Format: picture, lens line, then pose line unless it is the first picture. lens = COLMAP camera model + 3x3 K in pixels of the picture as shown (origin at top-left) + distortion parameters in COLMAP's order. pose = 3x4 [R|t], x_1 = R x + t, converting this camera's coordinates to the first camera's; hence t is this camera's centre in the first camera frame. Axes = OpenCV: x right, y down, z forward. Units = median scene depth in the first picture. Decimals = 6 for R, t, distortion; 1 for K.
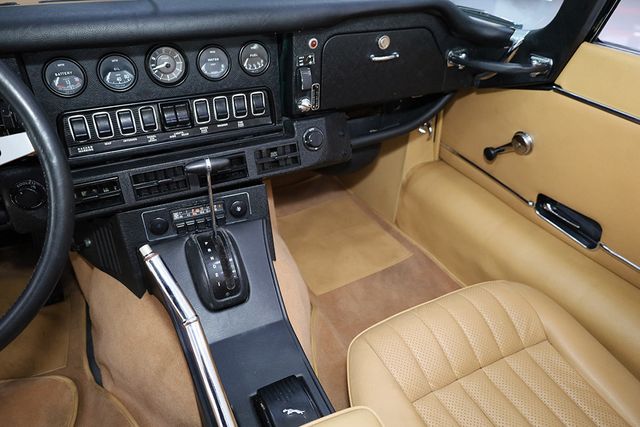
lens RADIAL K [[438.0, 0, 319.2], [0, 438.0, 216.2], [0, 0, 1]] dist [-0.001714, 0.007211]
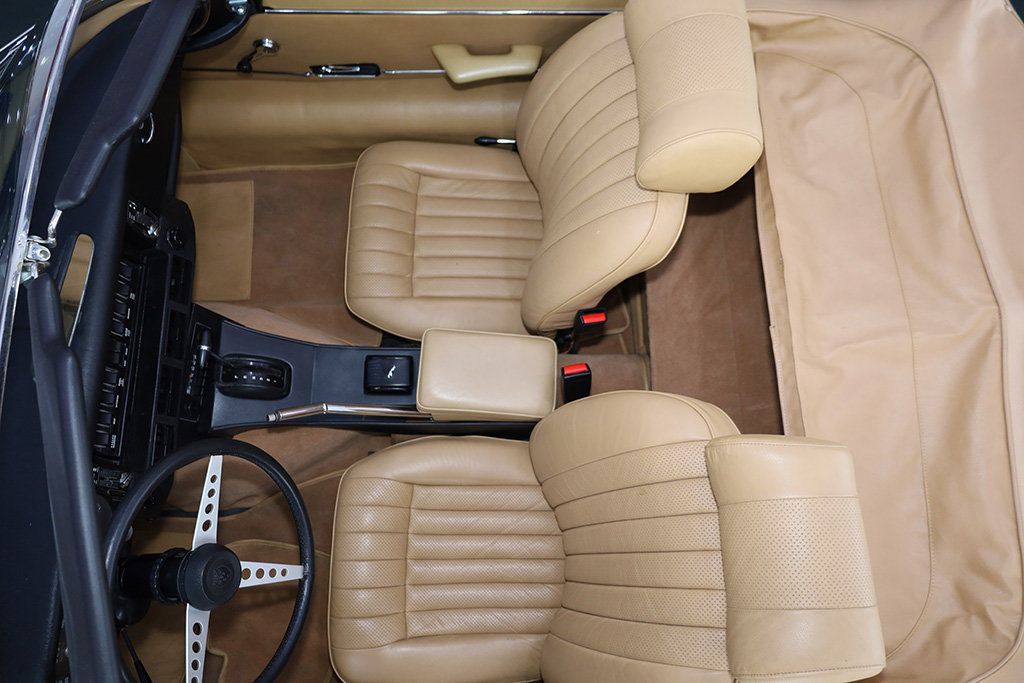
lens RADIAL K [[700.7, 0, 511.0], [0, 700.7, 343.1], [0, 0, 1]] dist [-0.001714, 0.007211]
pose [[0.453402, -0.868745, 0.199271, -0.208361], [0.523080, 0.440374, 0.729697, -0.900537], [-0.721674, -0.226612, 0.654090, -0.682466]]
